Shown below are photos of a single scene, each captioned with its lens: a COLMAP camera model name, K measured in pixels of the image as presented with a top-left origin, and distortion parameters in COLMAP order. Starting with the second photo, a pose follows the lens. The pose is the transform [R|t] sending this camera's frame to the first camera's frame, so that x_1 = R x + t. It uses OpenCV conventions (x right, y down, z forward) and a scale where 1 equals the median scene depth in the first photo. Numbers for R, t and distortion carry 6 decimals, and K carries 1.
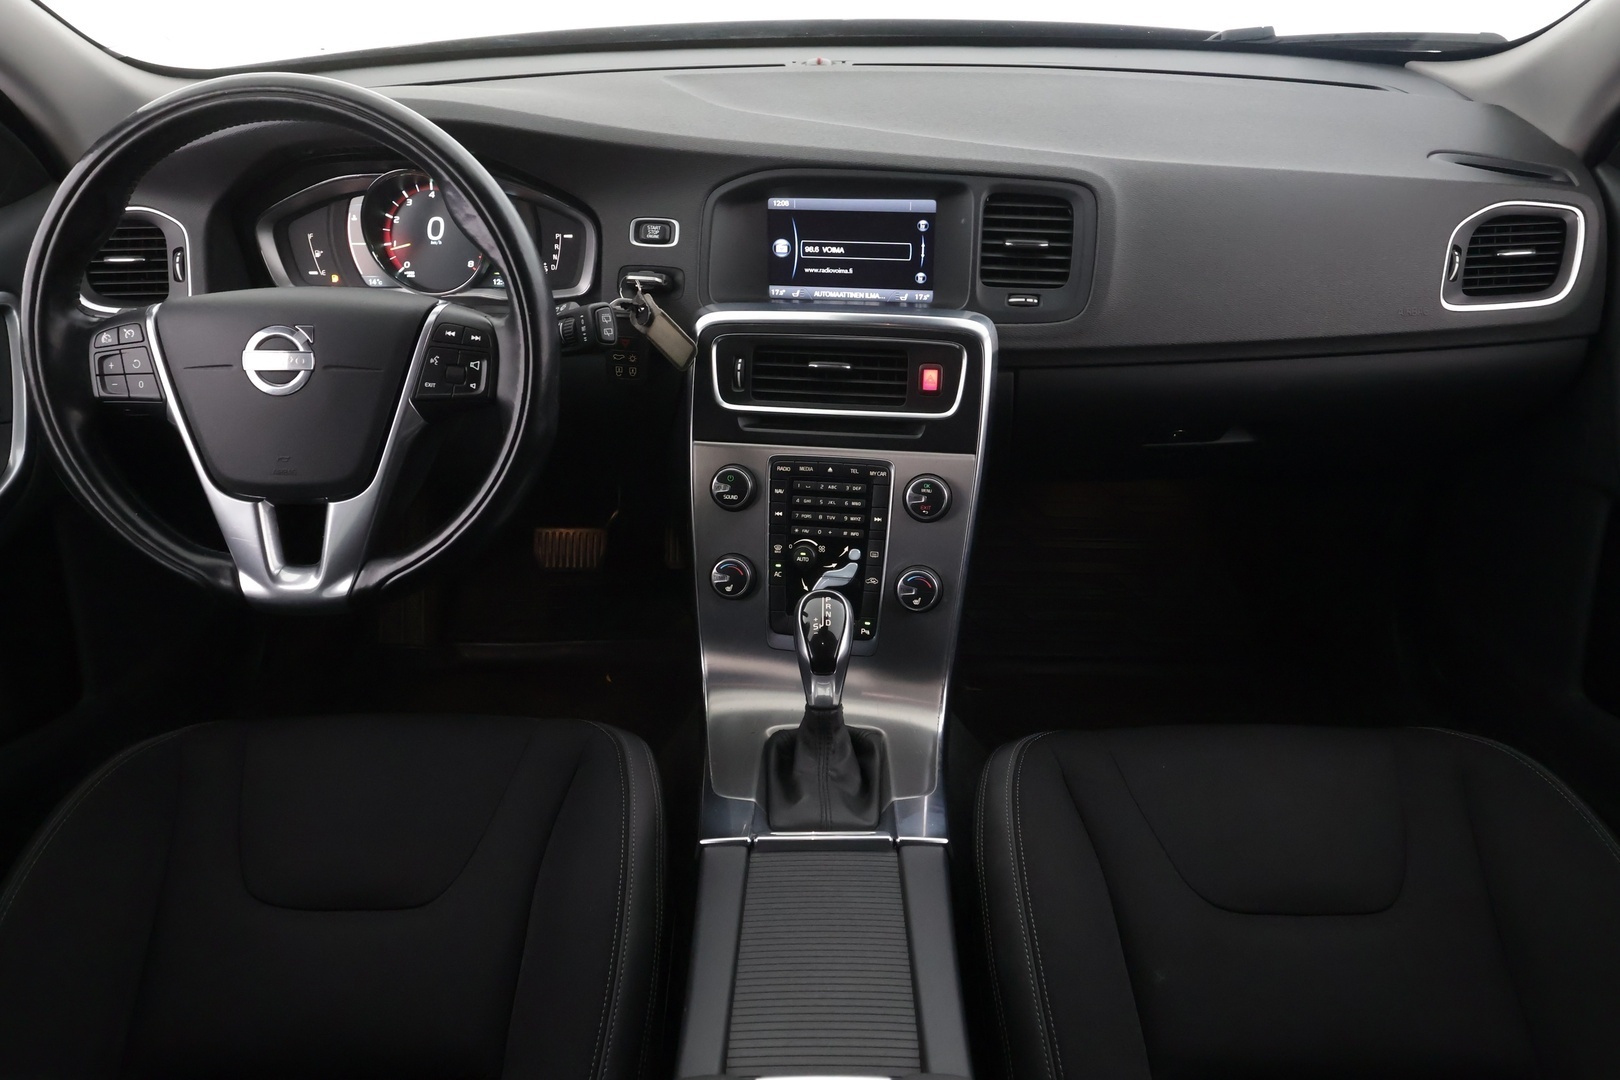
lens RADIAL K [[1071.8, 0, 810.0], [0, 1071.8, 540.0], [0, 0, 1]] dist [0.000842, 0.000036]
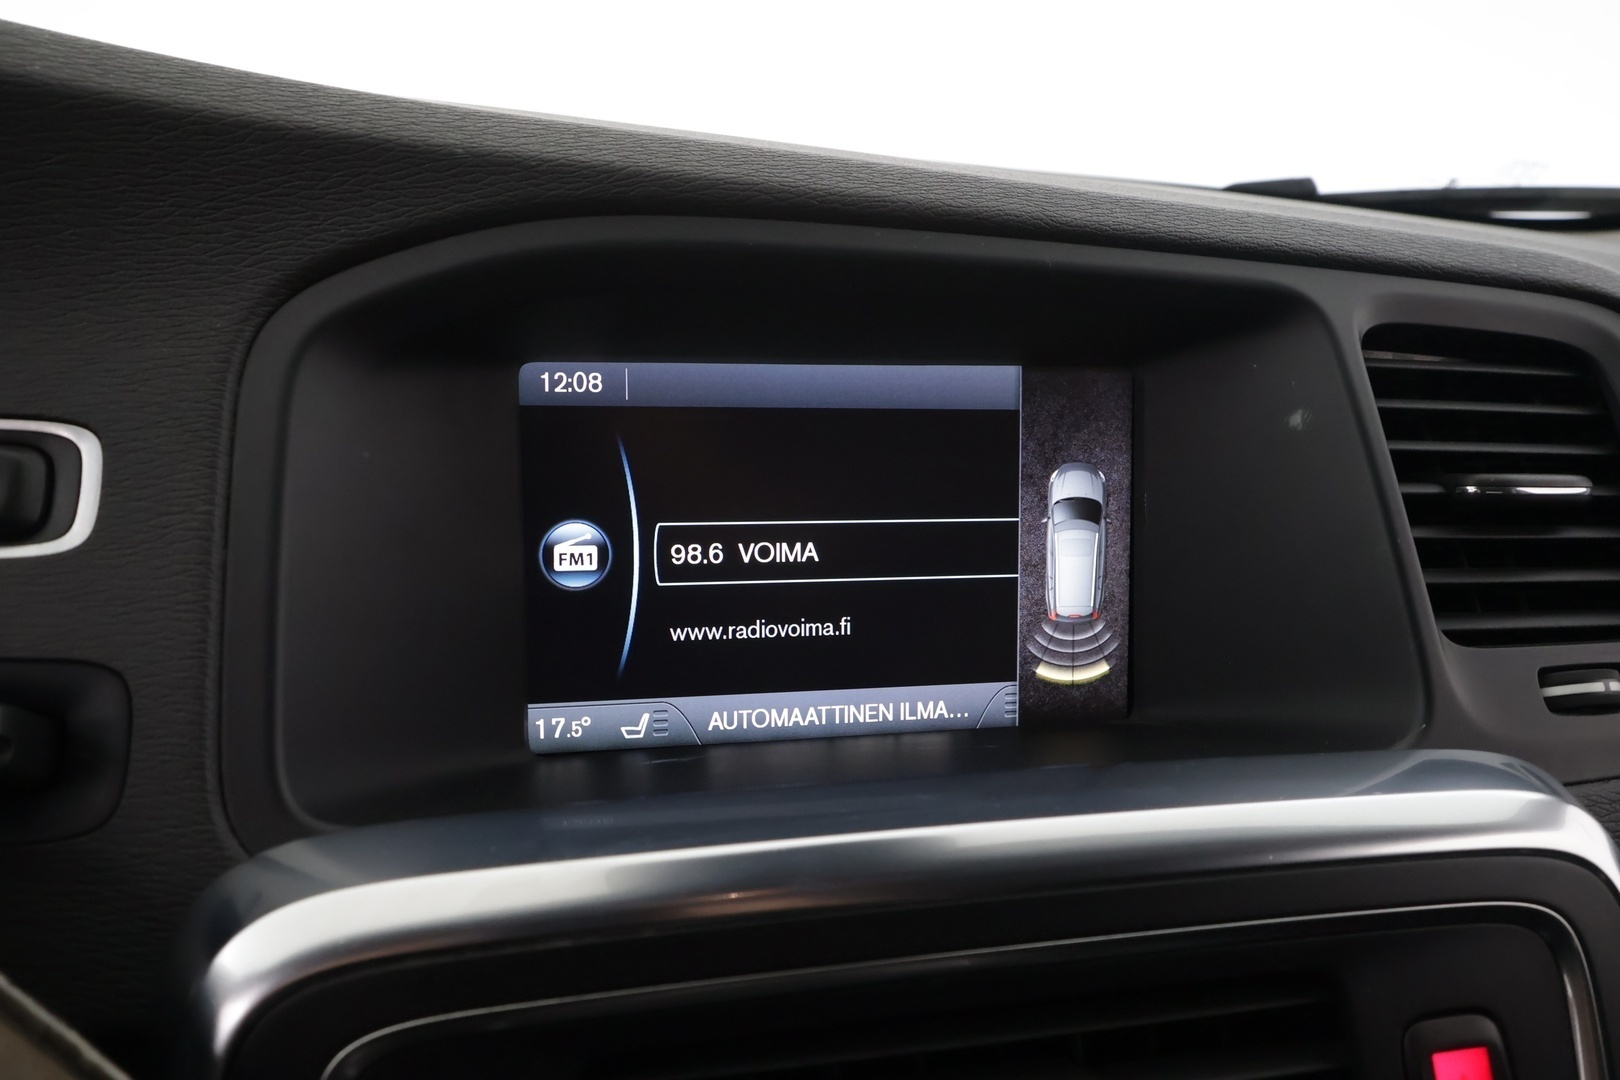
lens RADIAL K [[1201.8, 0, 810.0], [0, 1201.8, 540.0], [0, 0, 1]] dist [-0.003959, -0.001340]
pose [[0.923563, -0.031591, 0.382144, -0.085945], [0.152103, 0.945022, -0.289479, -0.192520], [-0.351990, 0.325477, 0.877592, 0.759275]]
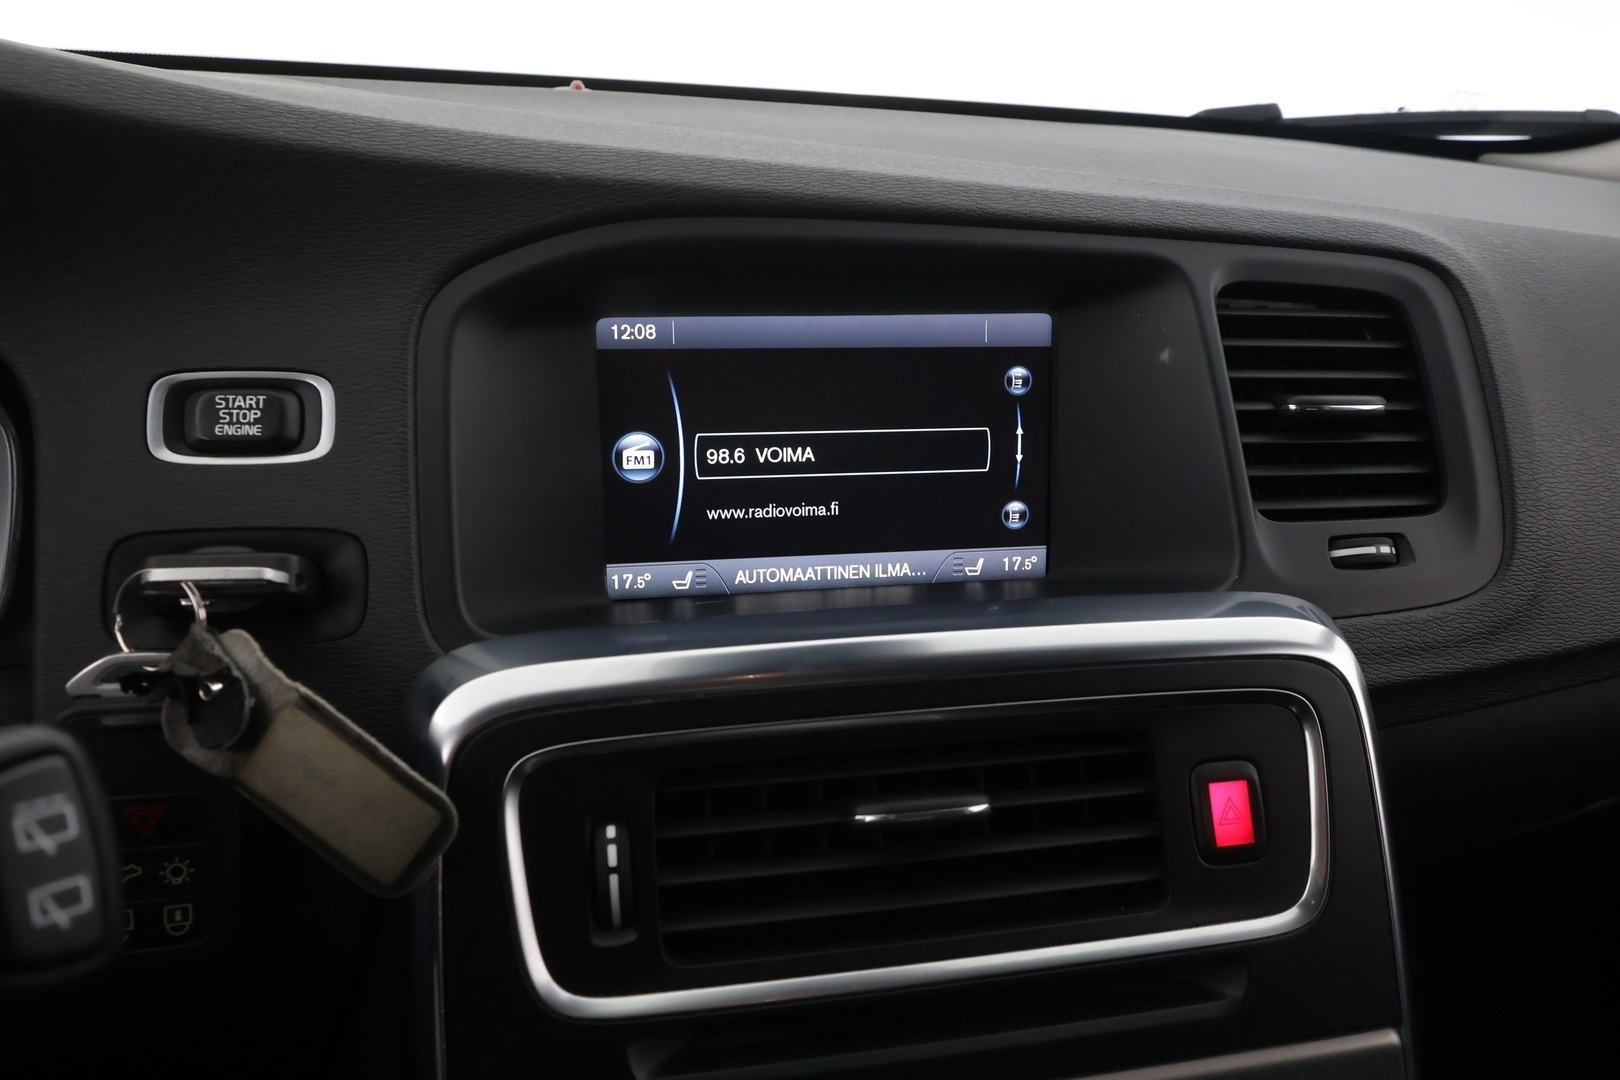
lens RADIAL K [[1203.4, 0, 810.0], [0, 1203.4, 540.0], [0, 0, 1]] dist [0.000824, -0.001092]
pose [[0.930692, -0.068099, 0.359410, -0.120834], [0.149932, 0.967213, -0.204985, -0.163609], [-0.333667, 0.244665, 0.910388, 0.655350]]
